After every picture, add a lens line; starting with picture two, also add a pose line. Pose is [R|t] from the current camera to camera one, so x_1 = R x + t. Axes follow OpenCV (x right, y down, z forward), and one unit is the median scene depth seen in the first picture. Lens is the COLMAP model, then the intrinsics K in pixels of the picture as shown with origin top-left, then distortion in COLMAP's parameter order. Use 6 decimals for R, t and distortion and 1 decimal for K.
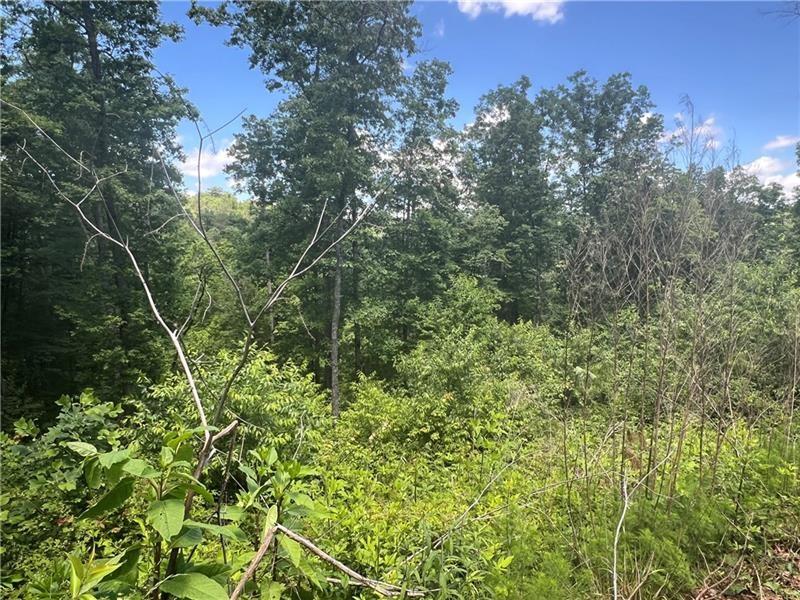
lens RADIAL K [[561.7, 0, 400.0], [0, 561.7, 305.1], [0, 0, 1]] dist [0.001602, -0.005359]
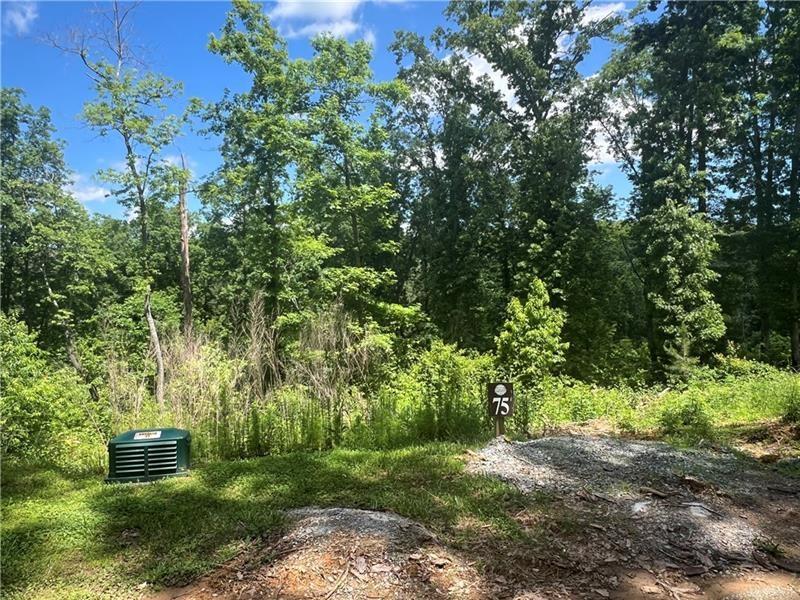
lens RADIAL K [[561.7, 0, 400.6], [0, 561.7, 295.5], [0, 0, 1]] dist [0.001602, -0.005359]
pose [[0.720279, -0.034975, 0.692802, 0.261902], [0.088234, 0.995235, -0.041490, 0.012714], [-0.688050, 0.091013, 0.719933, -0.060520]]
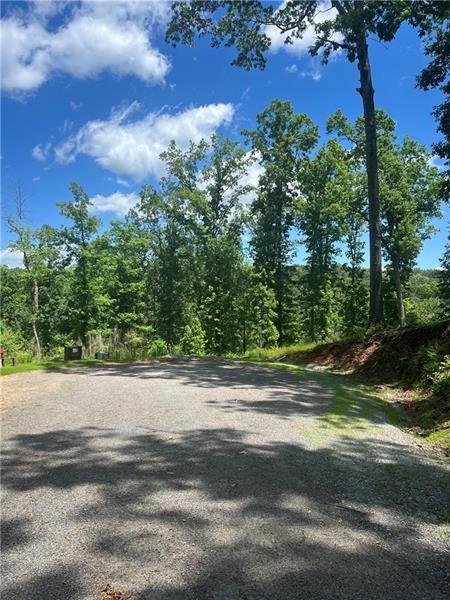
lens RADIAL K [[445.7, 0, 228.0], [0, 445.7, 300.5], [0, 0, 1]] dist [0.070845, -0.072655]
pose [[0.561287, 0.001478, 0.827620, -0.199326], [0.083903, 0.994745, -0.058679, 0.017851], [-0.823357, 0.102376, 0.558213, -0.499978]]
